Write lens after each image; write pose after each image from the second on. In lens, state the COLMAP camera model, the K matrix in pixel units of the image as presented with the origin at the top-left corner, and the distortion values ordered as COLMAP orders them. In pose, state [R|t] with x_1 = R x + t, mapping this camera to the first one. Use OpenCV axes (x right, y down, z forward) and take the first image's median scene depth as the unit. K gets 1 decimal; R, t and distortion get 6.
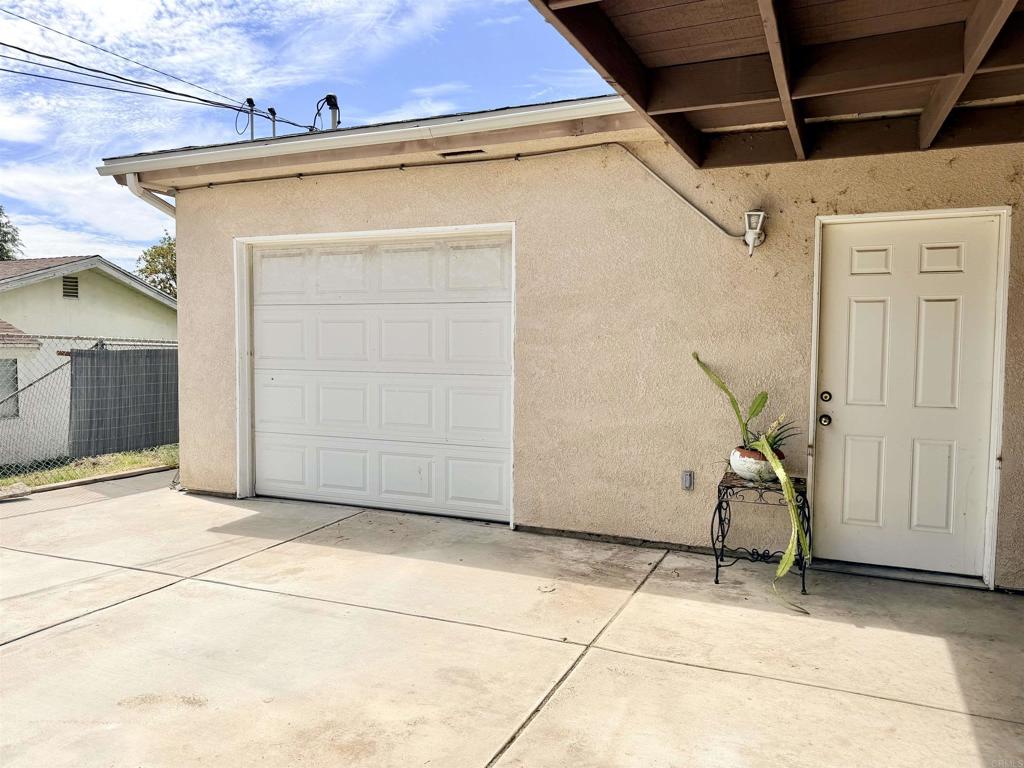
lens RADIAL K [[729.8, 0, 524.1], [0, 729.8, 388.8], [0, 0, 1]] dist [0.104924, -0.182653]
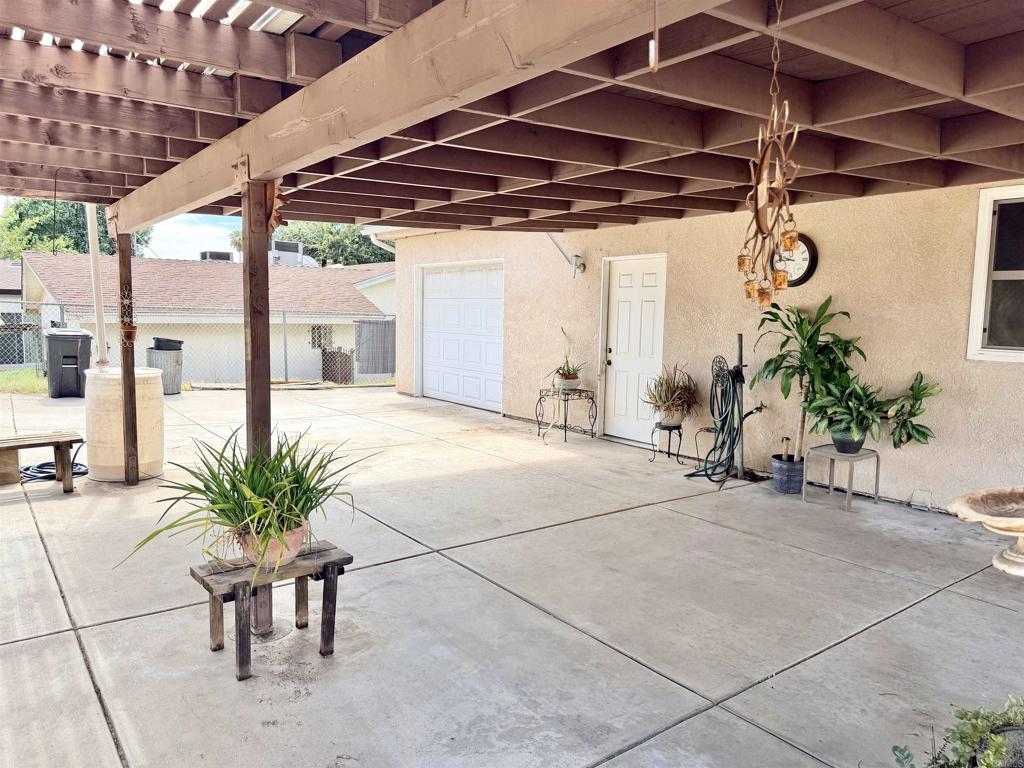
lens RADIAL K [[729.8, 0, 524.1], [0, 729.8, 388.8], [0, 0, 1]] dist [0.104924, -0.182653]
pose [[0.864506, 0.059985, -0.499031, 1.069580], [-0.037320, 0.997773, 0.055284, 0.011207], [0.501236, -0.029170, 0.864819, -0.692781]]
